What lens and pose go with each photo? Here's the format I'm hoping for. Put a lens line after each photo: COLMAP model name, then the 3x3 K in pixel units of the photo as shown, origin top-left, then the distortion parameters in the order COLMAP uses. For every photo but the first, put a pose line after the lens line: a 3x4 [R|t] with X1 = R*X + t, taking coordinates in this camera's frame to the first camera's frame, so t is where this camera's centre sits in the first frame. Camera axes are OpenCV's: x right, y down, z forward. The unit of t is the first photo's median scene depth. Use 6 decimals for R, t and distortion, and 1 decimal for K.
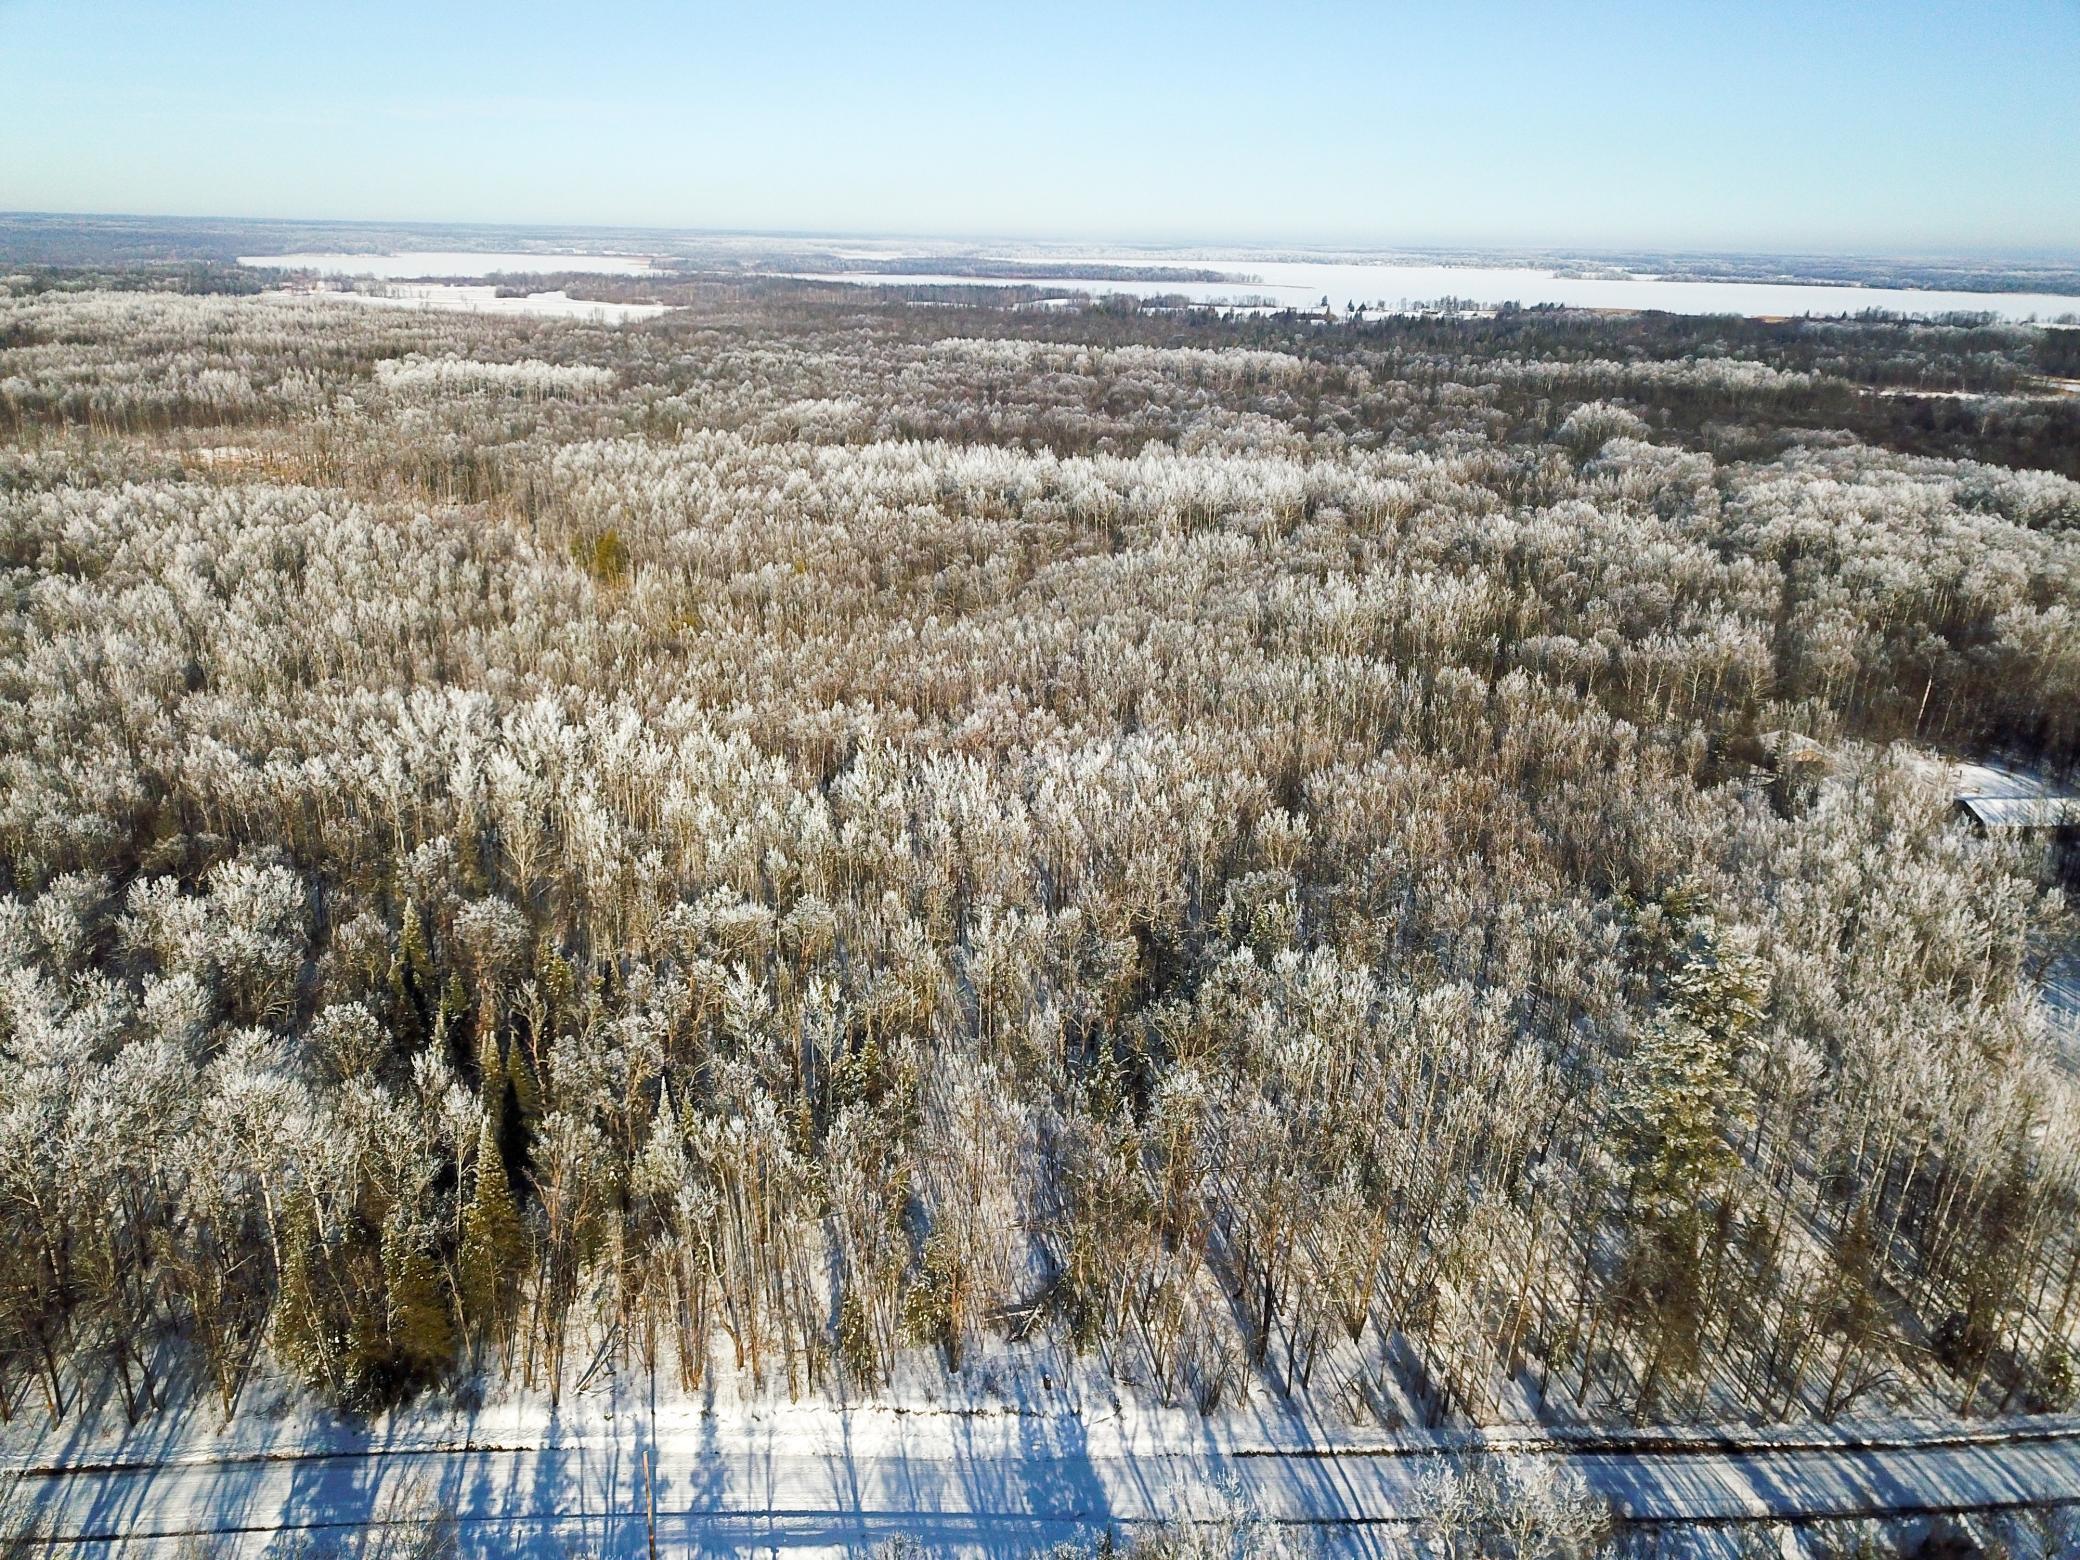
lens RADIAL K [[1560.7, 0, 1040.0], [0, 1560.7, 780.0], [0, 0, 1]] dist [0.010267, -0.002713]
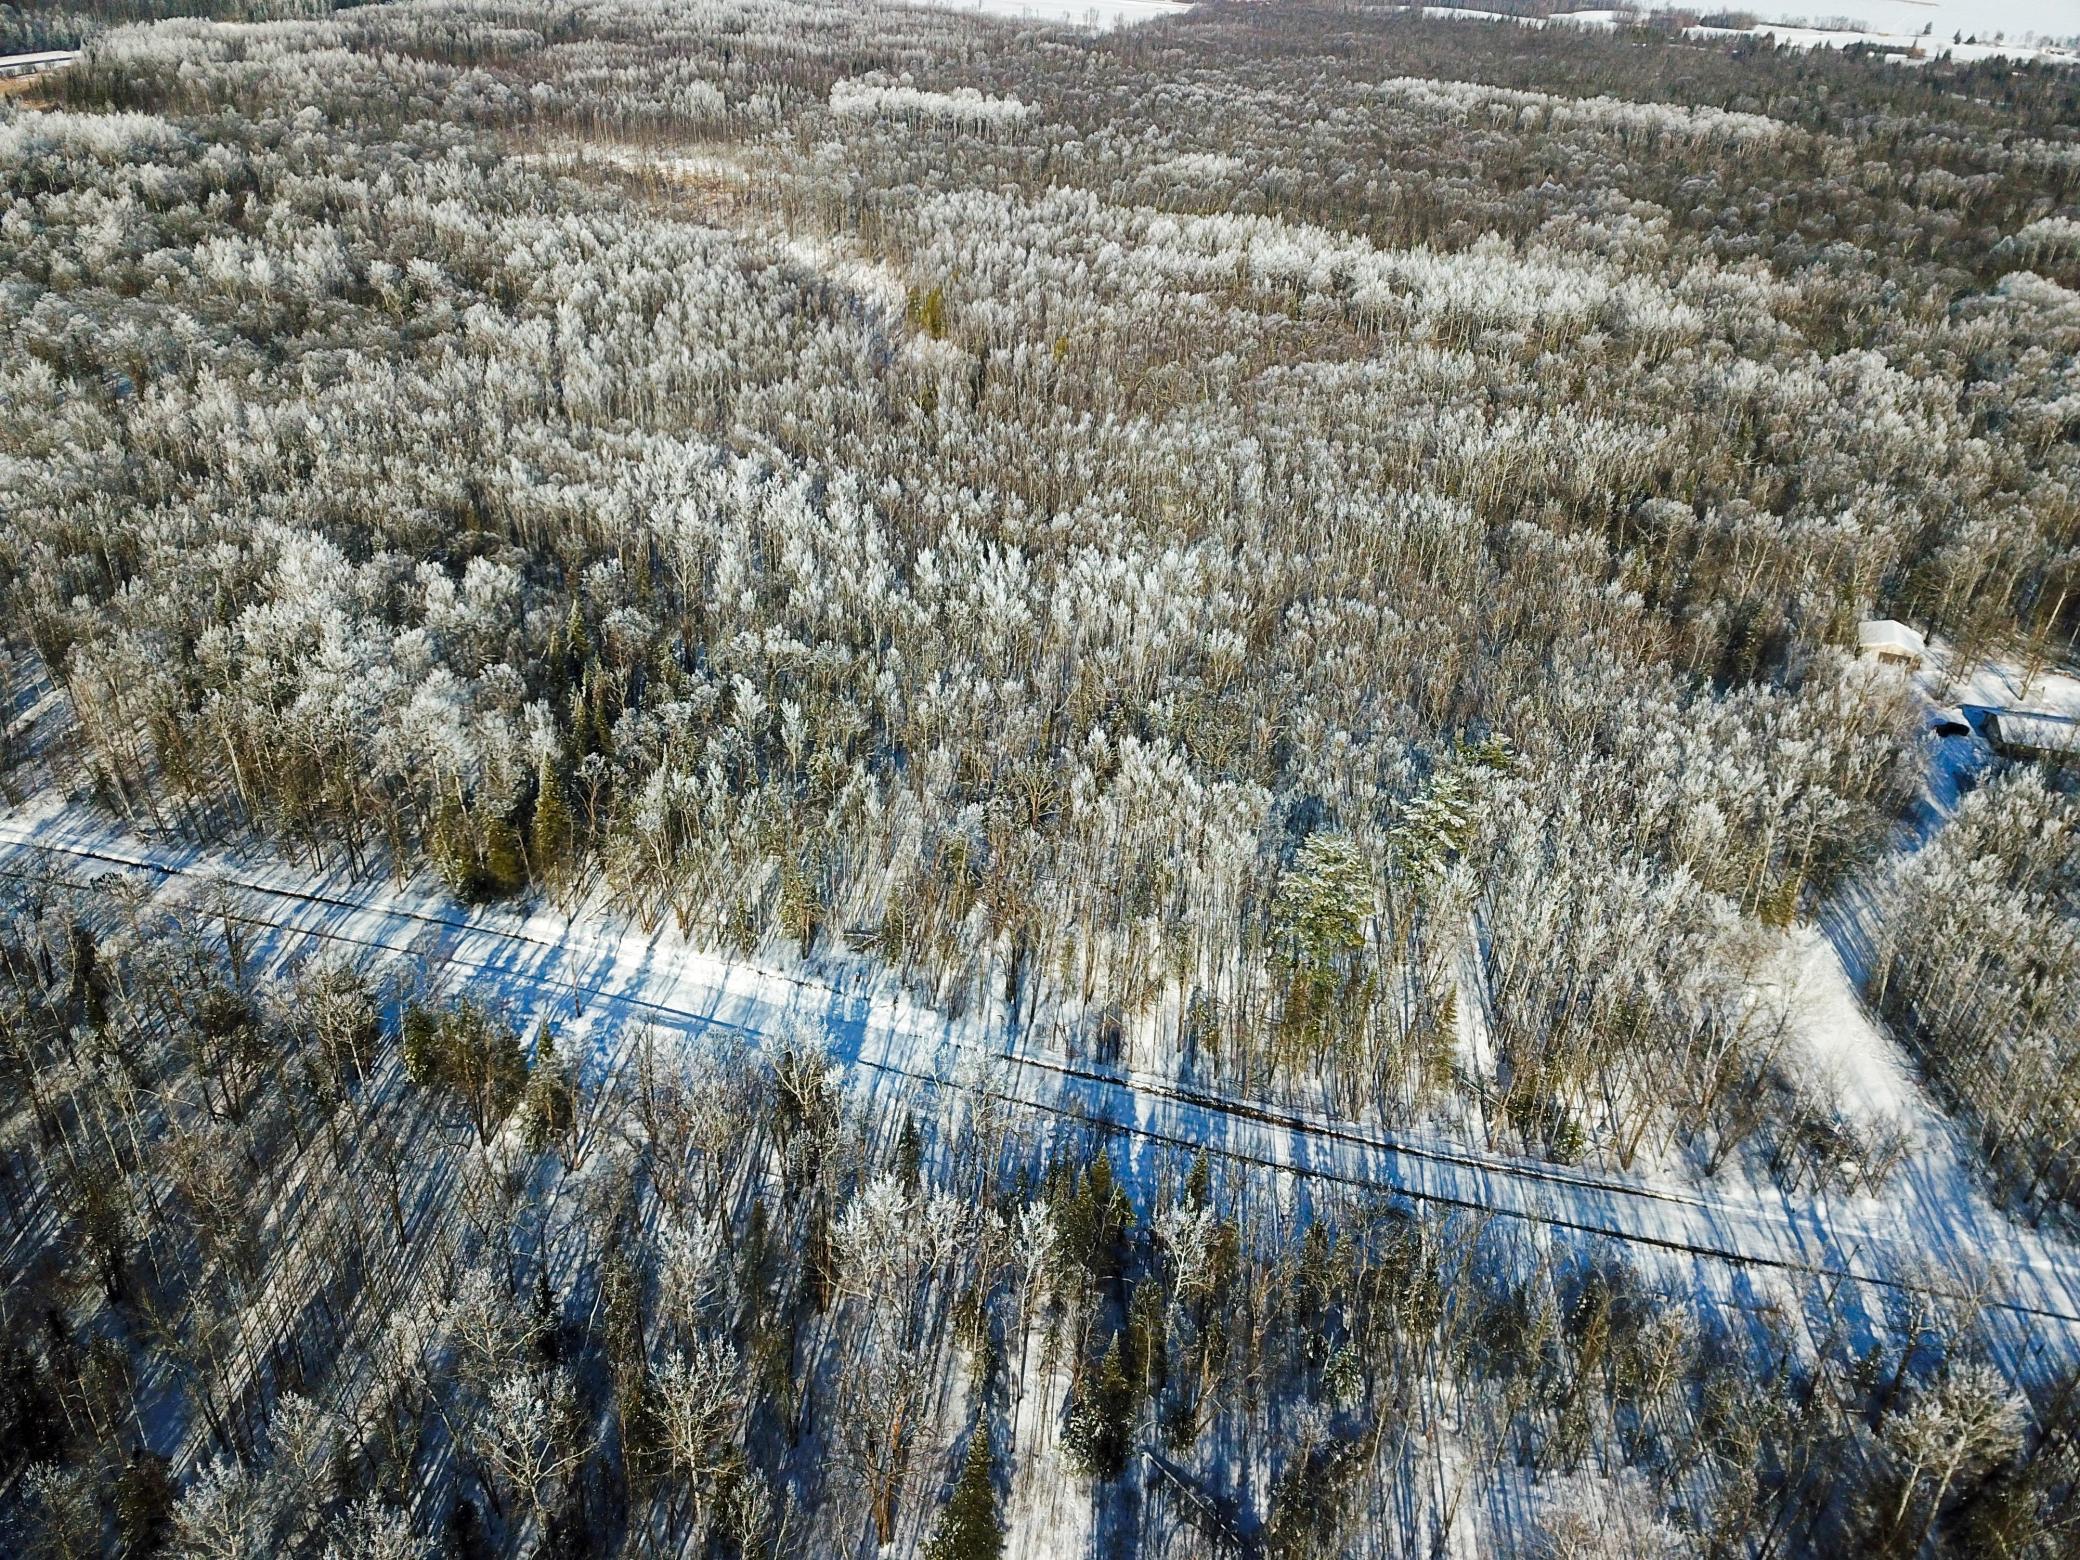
lens RADIAL K [[1555.9, 0, 1040.0], [0, 1555.9, 780.0], [0, 0, 1]] dist [0.034012, -0.047212]
pose [[0.946719, 0.179506, -0.267397, 0.507648], [-0.130375, 0.972803, 0.191458, -0.114271], [0.294493, -0.146395, 0.944374, -0.343569]]
